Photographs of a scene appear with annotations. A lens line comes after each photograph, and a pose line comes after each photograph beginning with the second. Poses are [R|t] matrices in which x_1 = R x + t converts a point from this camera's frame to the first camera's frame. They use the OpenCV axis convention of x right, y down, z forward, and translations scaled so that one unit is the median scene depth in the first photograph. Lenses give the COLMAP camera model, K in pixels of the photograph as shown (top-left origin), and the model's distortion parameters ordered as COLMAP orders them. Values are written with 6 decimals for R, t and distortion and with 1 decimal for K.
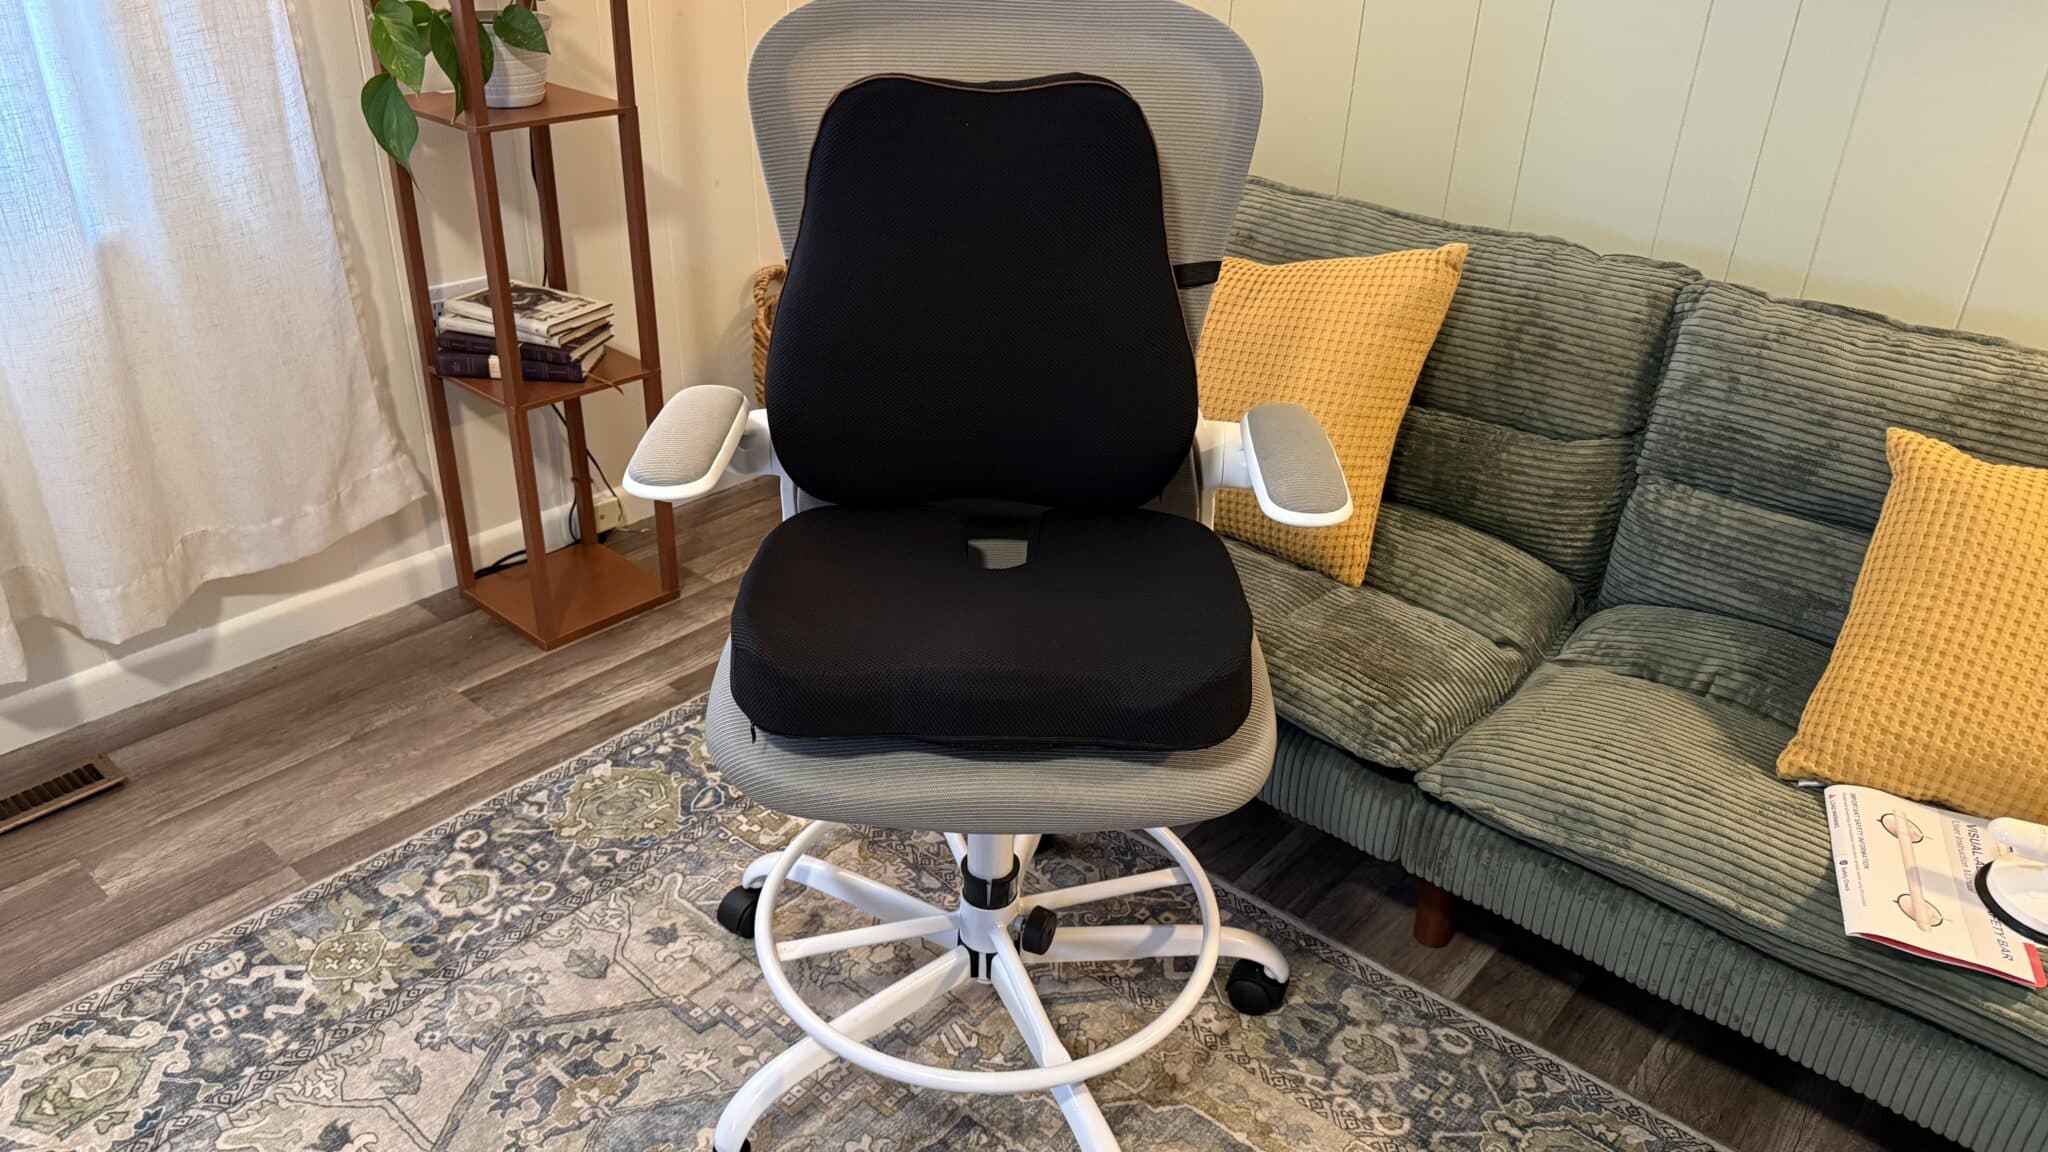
lens RADIAL K [[1440.0, 0, 1015.2], [0, 1440.0, 578.8], [0, 0, 1]] dist [0.049086, -0.050685]
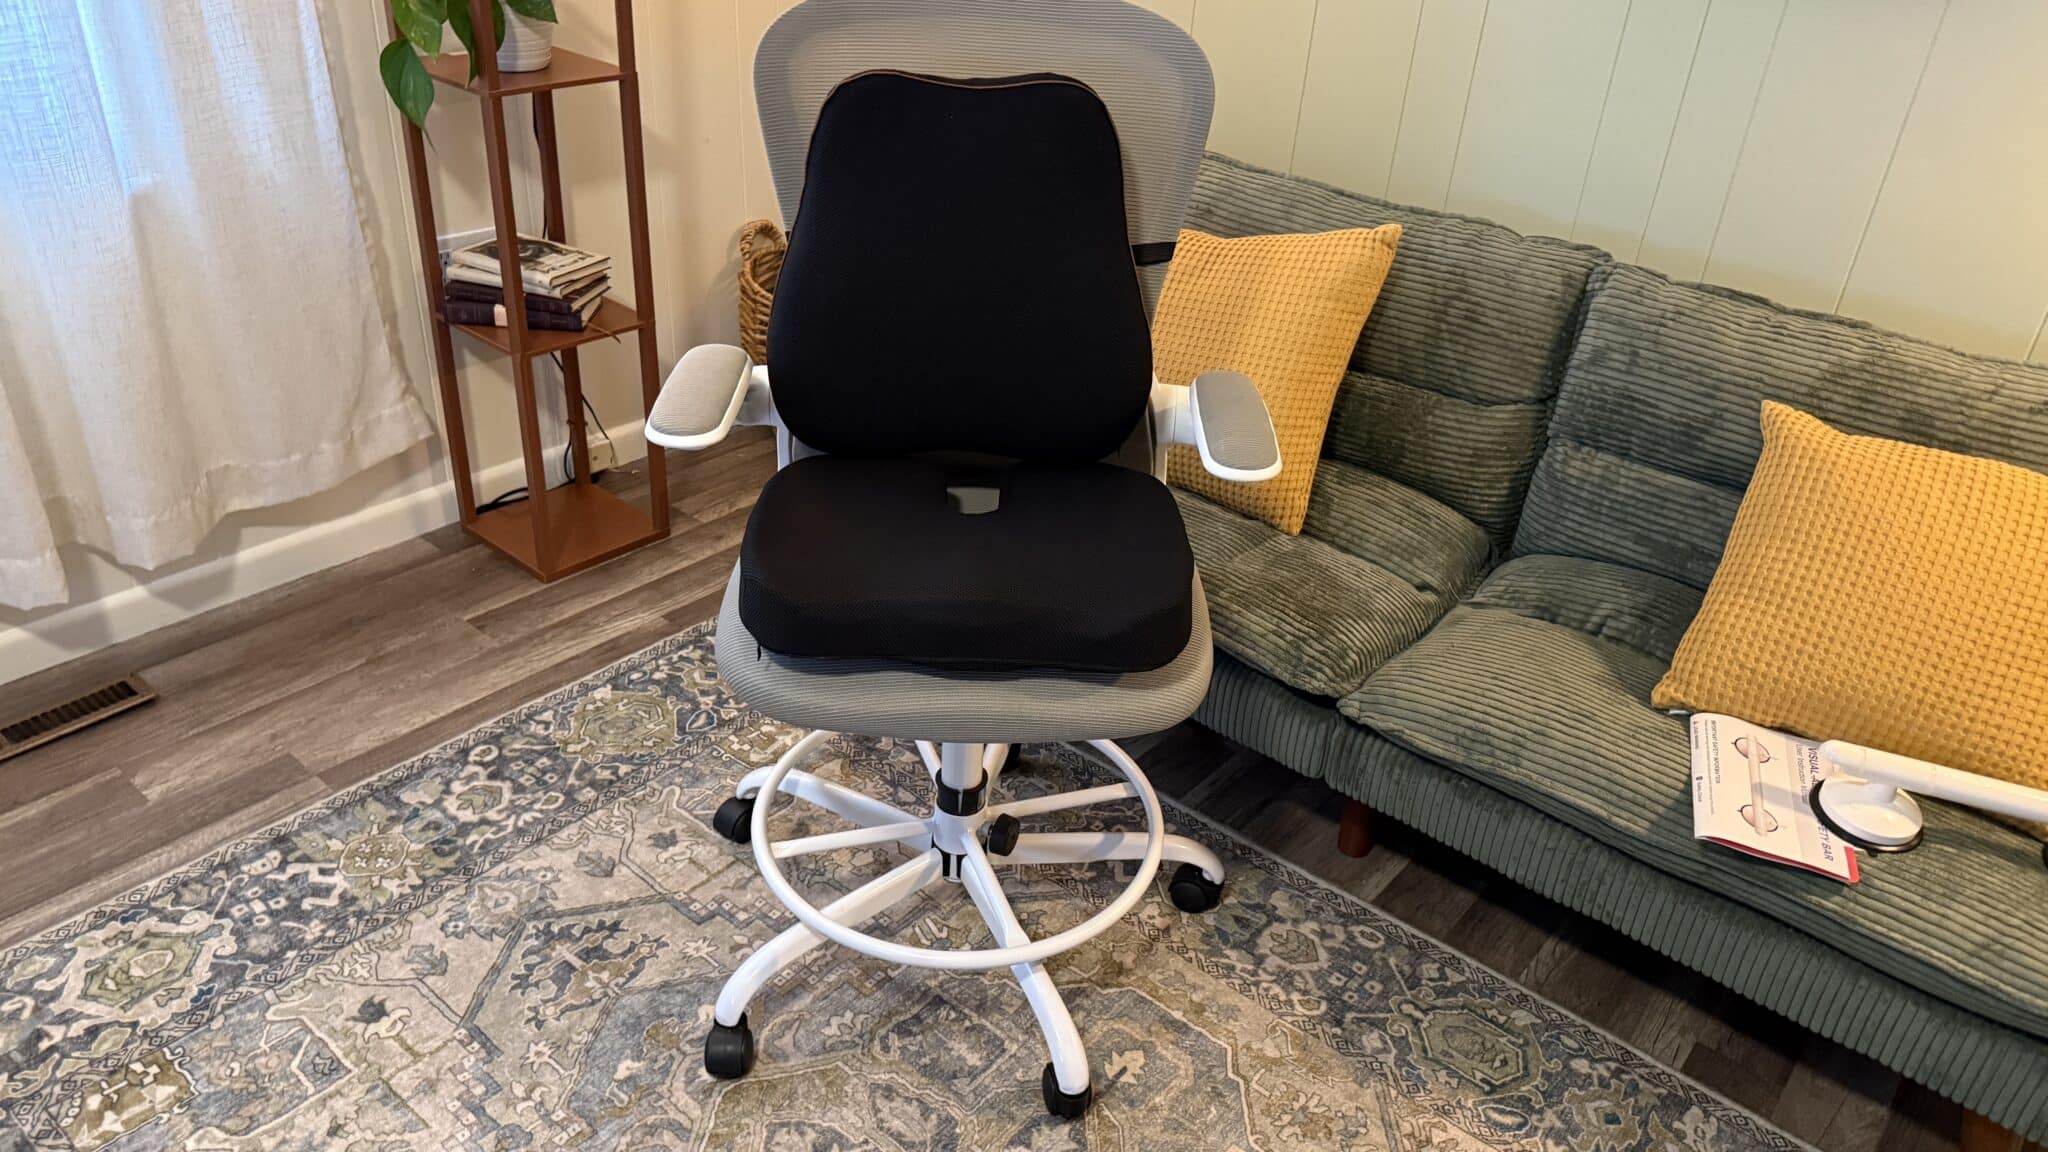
lens RADIAL K [[1440.0, 0, 1015.2], [0, 1440.0, 578.8], [0, 0, 1]] dist [0.049086, -0.050685]
pose [[0.999637, 0.014939, 0.022408, -0.002703], [-0.015781, 0.999158, 0.037878, 0.000837], [-0.021823, -0.038218, 0.999031, -0.110890]]
